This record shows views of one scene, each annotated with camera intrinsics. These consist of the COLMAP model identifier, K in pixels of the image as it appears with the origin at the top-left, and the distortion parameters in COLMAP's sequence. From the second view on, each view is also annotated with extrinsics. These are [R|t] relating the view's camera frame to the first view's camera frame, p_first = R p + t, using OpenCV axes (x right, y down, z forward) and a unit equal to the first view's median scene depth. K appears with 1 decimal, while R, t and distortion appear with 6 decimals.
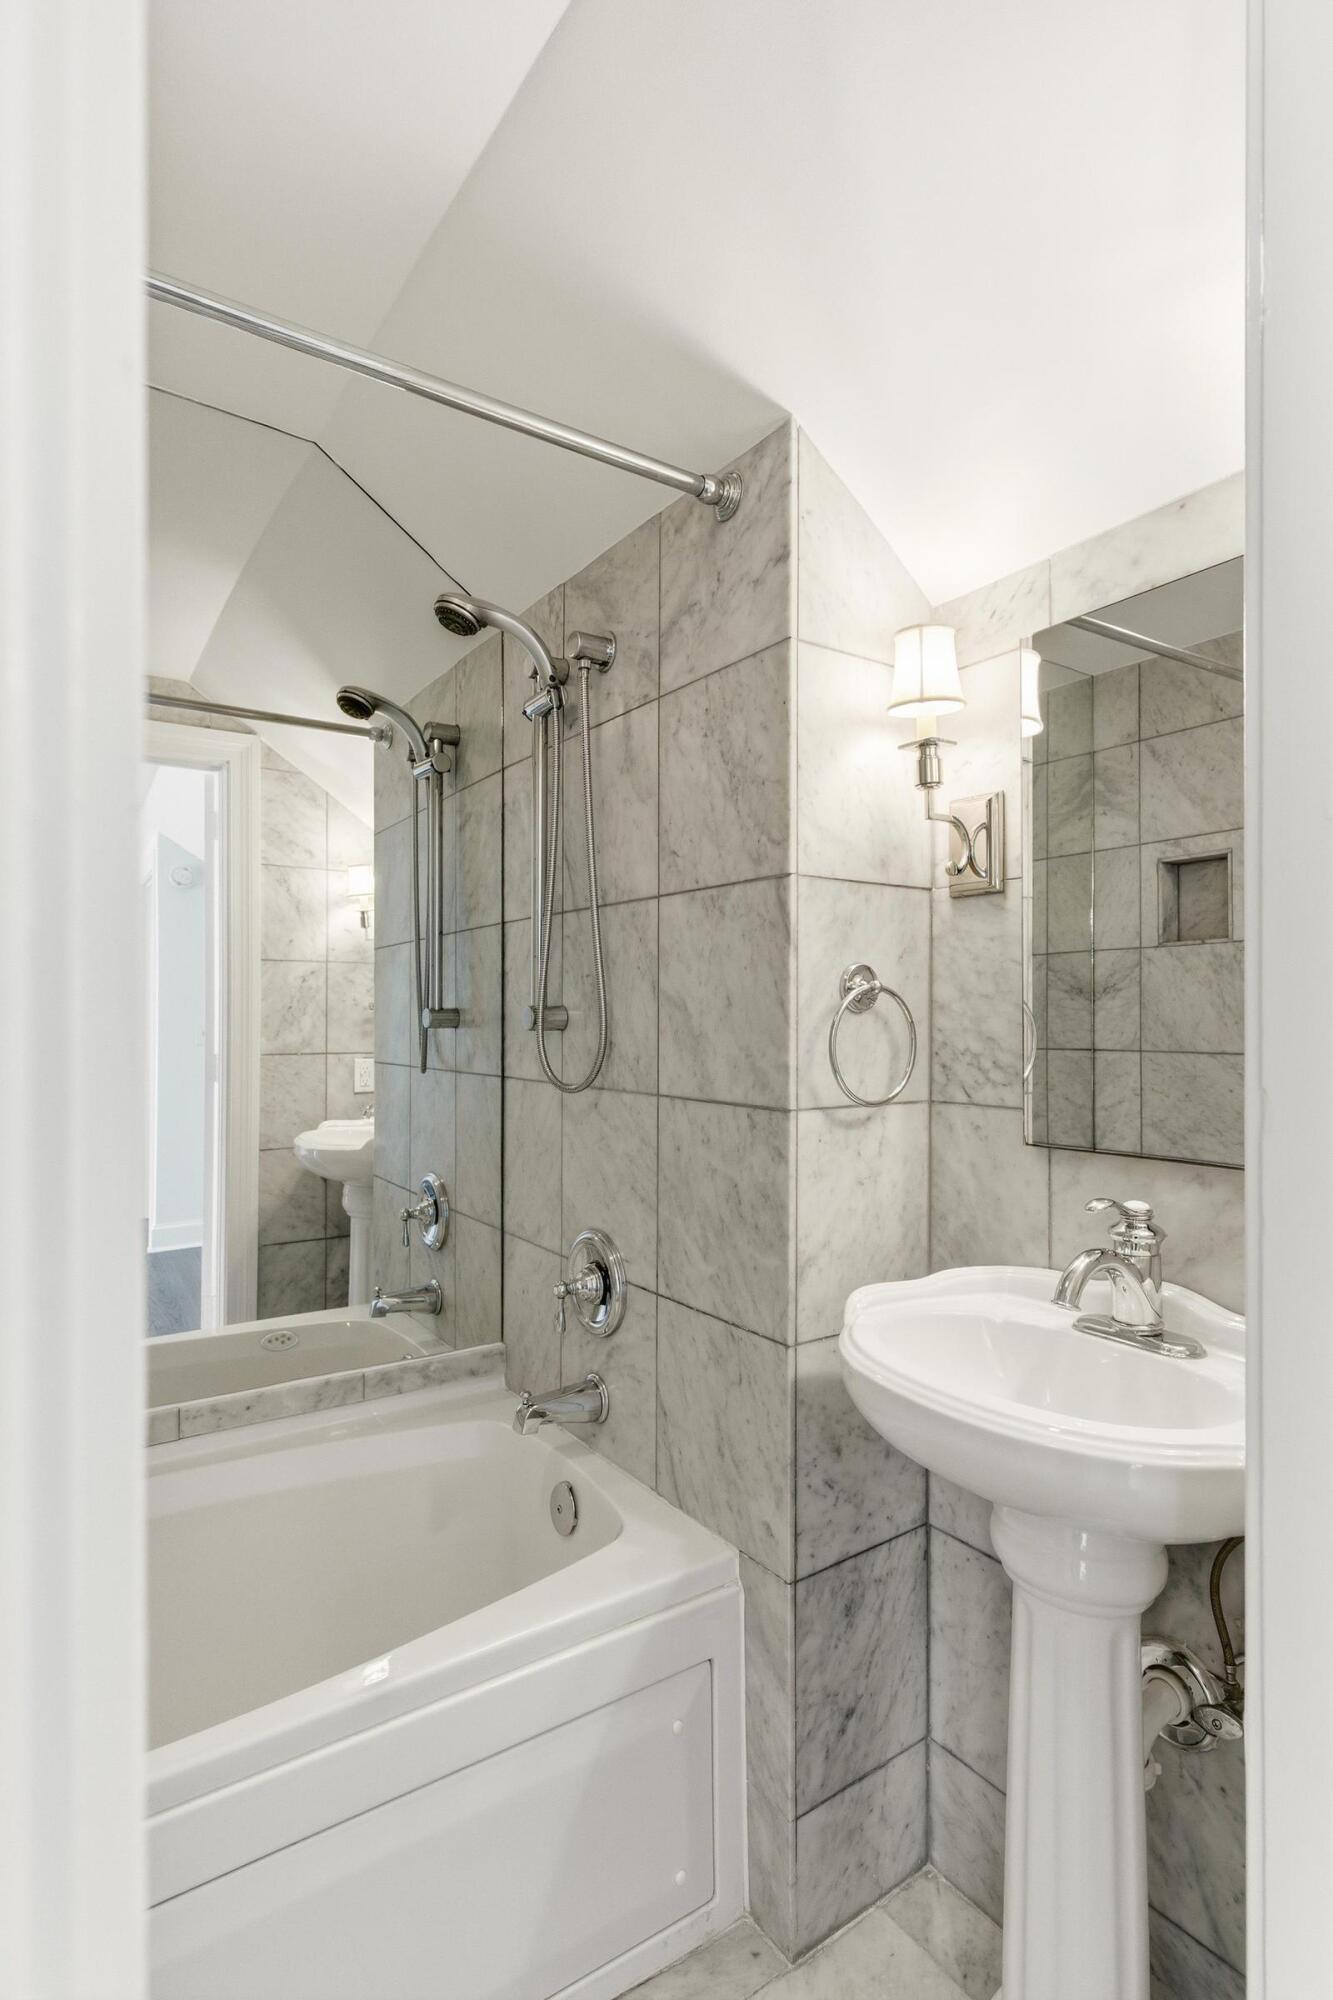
lens RADIAL K [[1013.1, 0, 668.1], [0, 1013.1, 1011.4], [0, 0, 1]] dist [-0.002695, 0.002052]
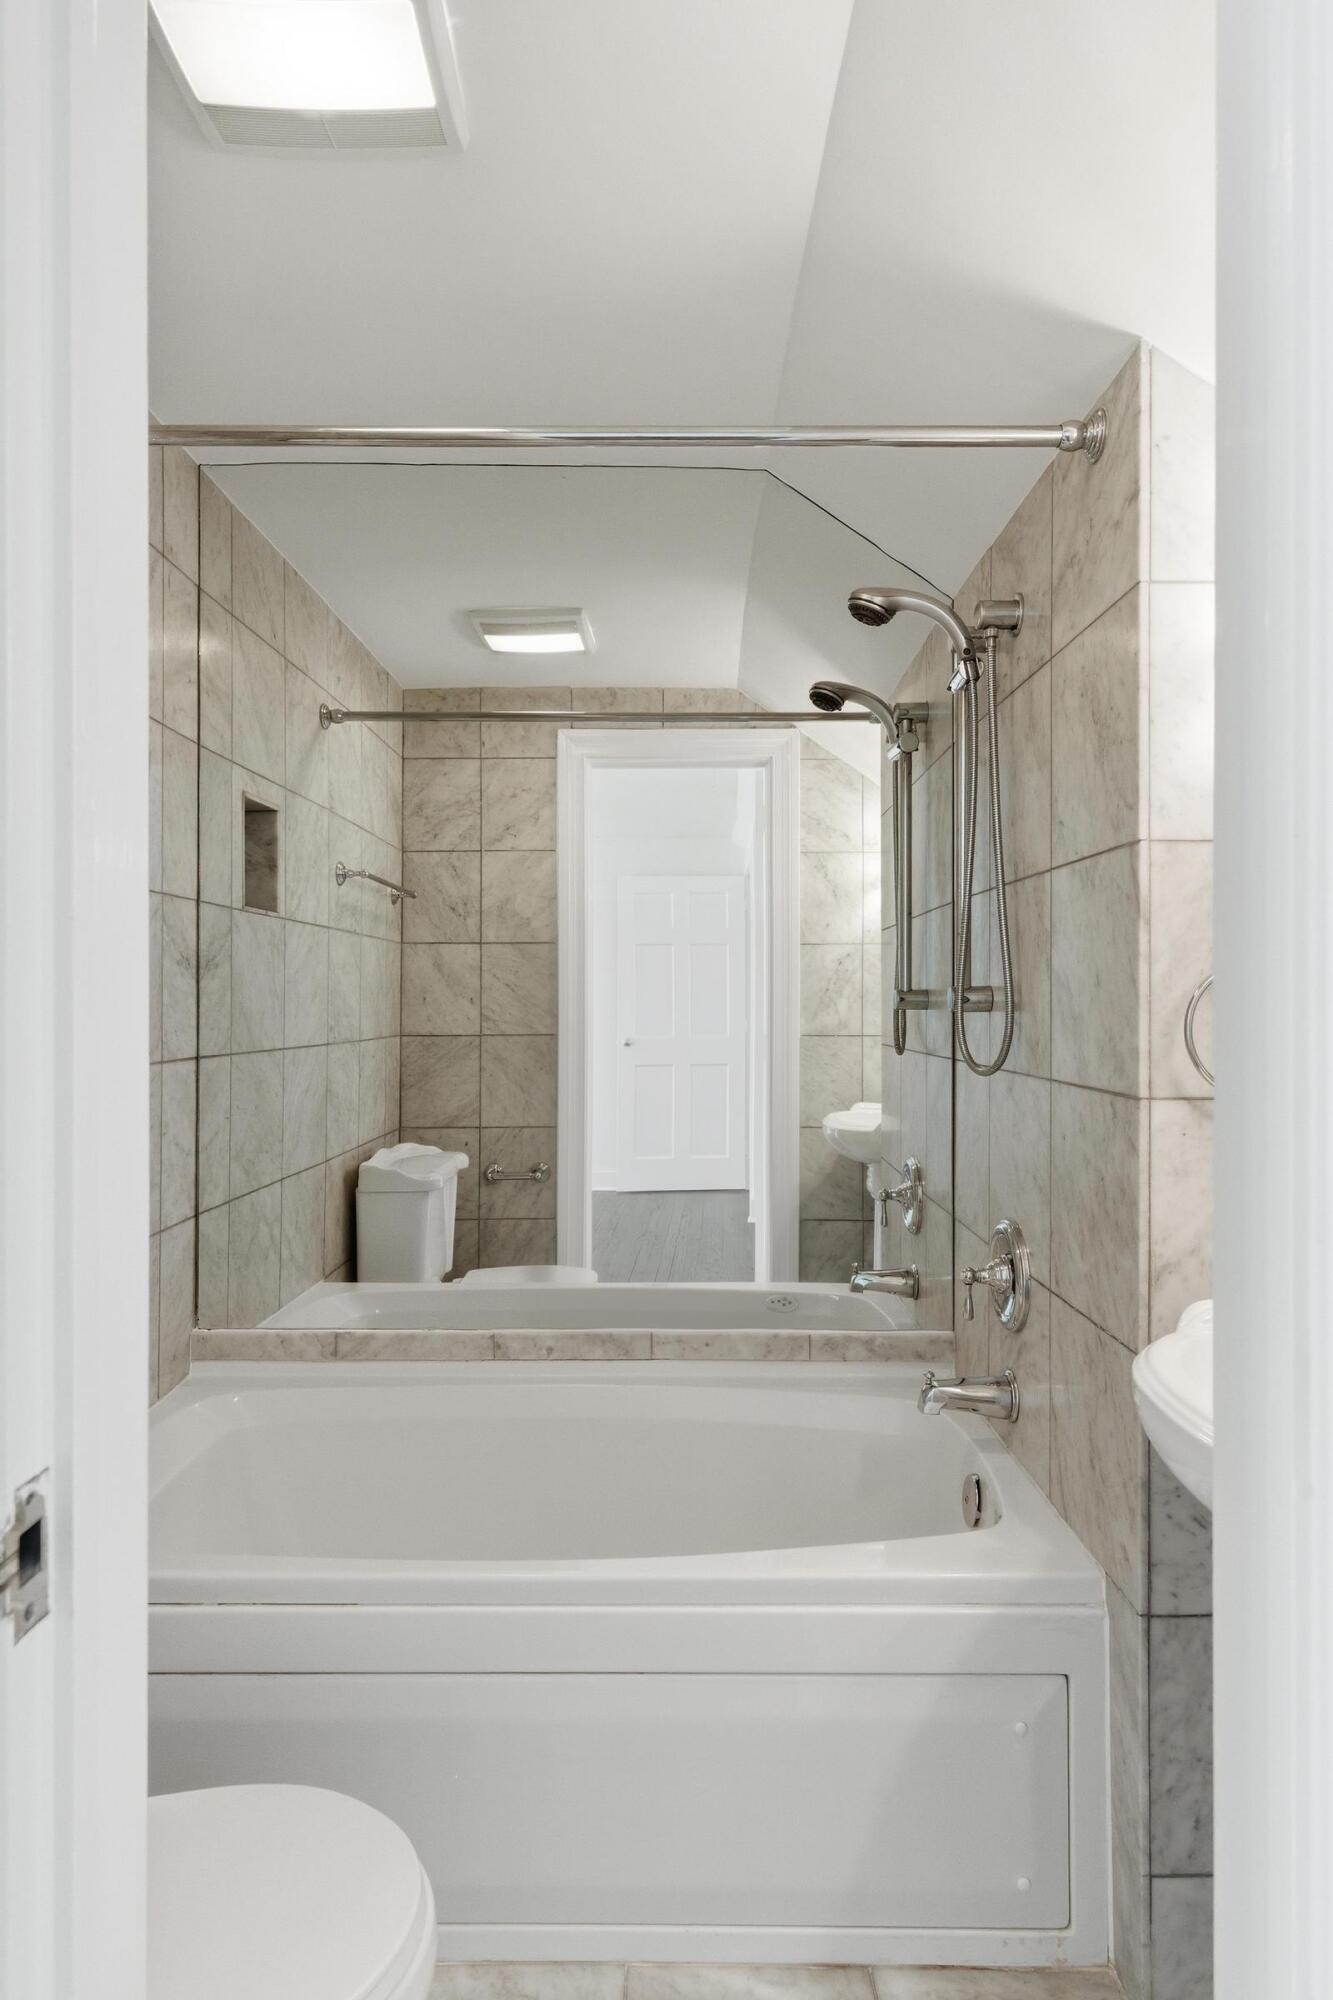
lens RADIAL K [[1131.0, 0, 664.3], [0, 1131.0, 994.0], [0, 0, 1]] dist [0.007791, -0.006585]
pose [[0.824610, -0.003726, -0.565690, 0.273413], [0.003637, 0.999993, -0.001284, 0.002390], [0.565691, -0.000998, 0.824617, -0.069839]]
